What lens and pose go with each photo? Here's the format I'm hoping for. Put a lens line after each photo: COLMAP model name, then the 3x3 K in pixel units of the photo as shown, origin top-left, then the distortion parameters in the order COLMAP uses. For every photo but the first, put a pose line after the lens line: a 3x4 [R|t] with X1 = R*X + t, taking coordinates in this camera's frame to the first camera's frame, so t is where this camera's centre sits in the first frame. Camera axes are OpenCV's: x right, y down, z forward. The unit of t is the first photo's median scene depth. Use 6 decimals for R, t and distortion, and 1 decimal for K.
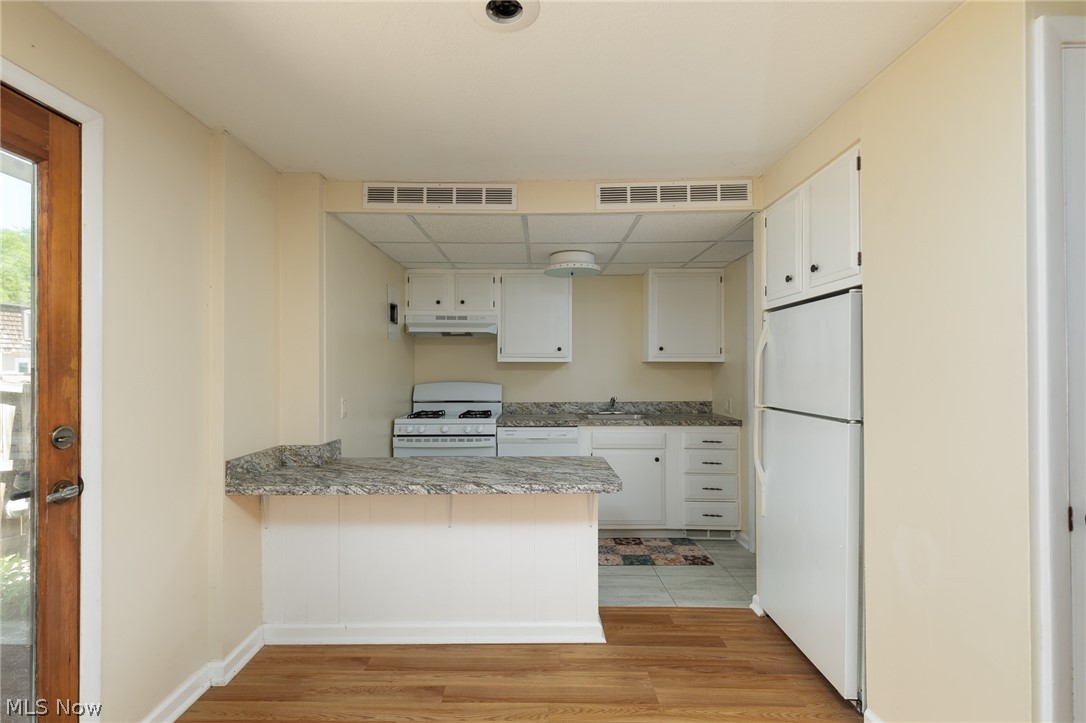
lens RADIAL K [[490.3, 0, 529.1], [0, 490.3, 365.8], [0, 0, 1]] dist [0.006150, -0.000012]
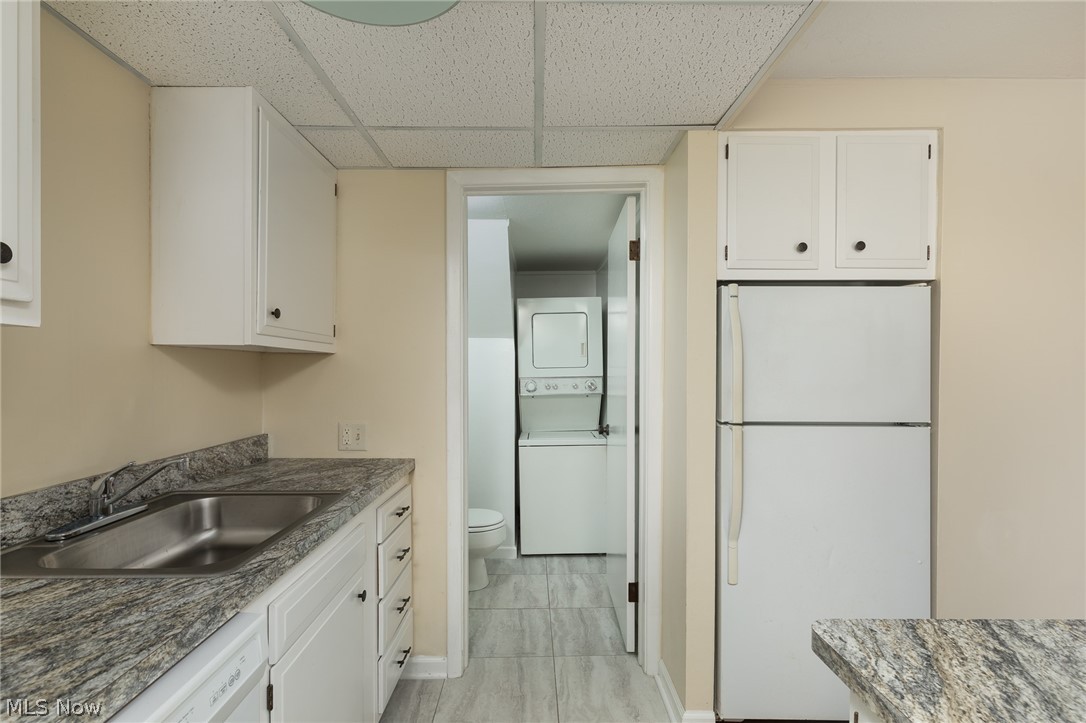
lens RADIAL K [[490.3, 0, 540.6], [0, 490.3, 372.5], [0, 0, 1]] dist [0.006150, -0.000012]
pose [[-0.018532, -0.000950, 0.999828, -0.194092], [-0.009835, 0.999951, 0.000768, 0.015897], [-0.999780, -0.009819, -0.018540, 1.267053]]
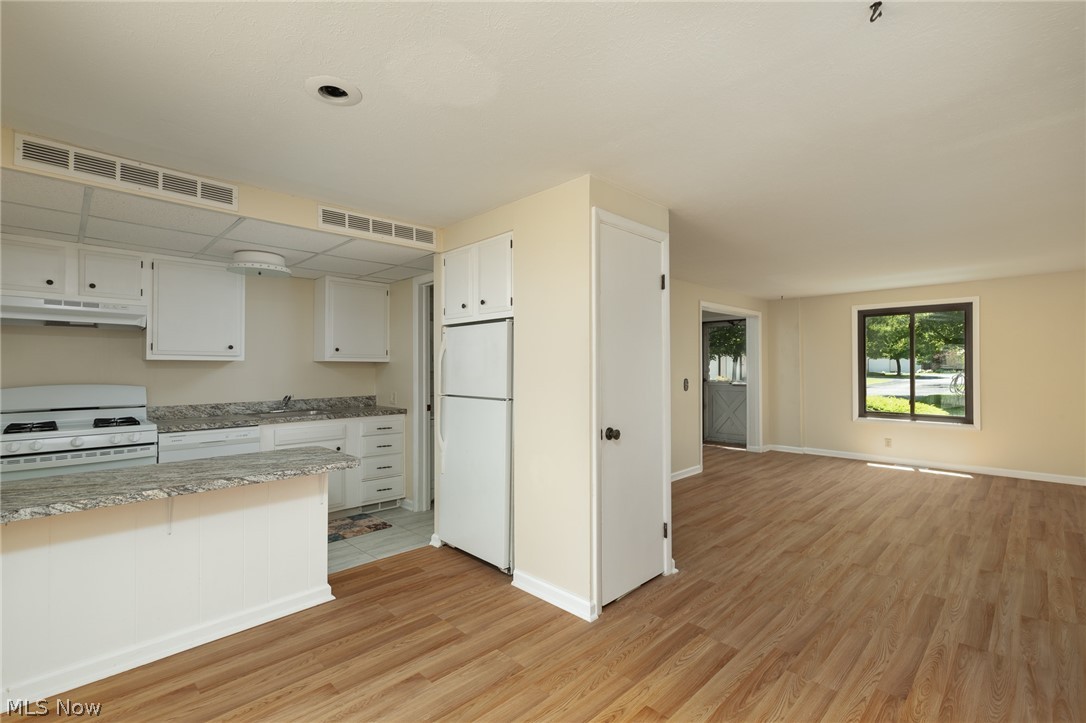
lens RADIAL K [[490.3, 0, 536.4], [0, 490.3, 367.5], [0, 0, 1]] dist [0.006150, -0.000012]
pose [[0.706532, 0.000986, 0.707681, -0.314055], [-0.004694, 0.999984, 0.003294, -0.000390], [-0.707666, -0.005649, 0.706525, -0.163842]]
